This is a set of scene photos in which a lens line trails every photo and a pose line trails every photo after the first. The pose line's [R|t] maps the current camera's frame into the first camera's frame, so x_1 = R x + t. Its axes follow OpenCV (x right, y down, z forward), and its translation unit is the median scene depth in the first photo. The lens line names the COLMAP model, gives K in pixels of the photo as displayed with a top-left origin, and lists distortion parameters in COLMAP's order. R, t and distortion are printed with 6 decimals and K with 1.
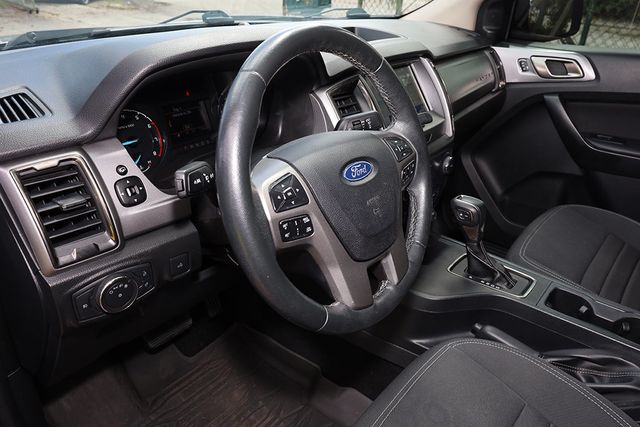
lens RADIAL K [[472.6, 0, 320.0], [0, 472.6, 213.5], [0, 0, 1]] dist [0.002758, 0.001943]
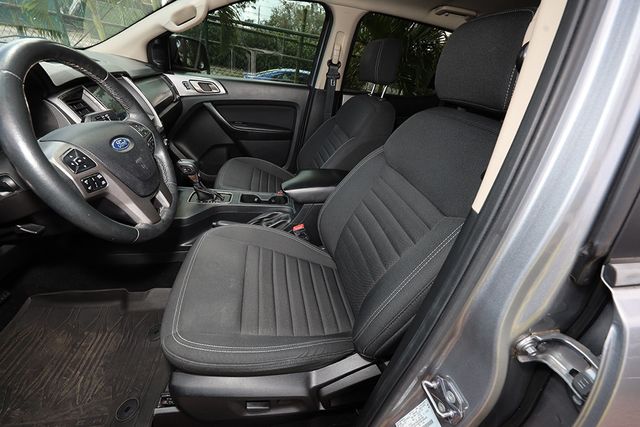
lens RADIAL K [[256.8, 0, 320.0], [0, 256.8, 213.5], [0, 0, 1]] dist [-0.000848, -0.000042]
pose [[0.655605, -0.325065, 0.681554, -0.091984], [0.227928, 0.945686, 0.231792, 0.053612], [-0.719883, 0.003381, 0.694087, -0.057573]]
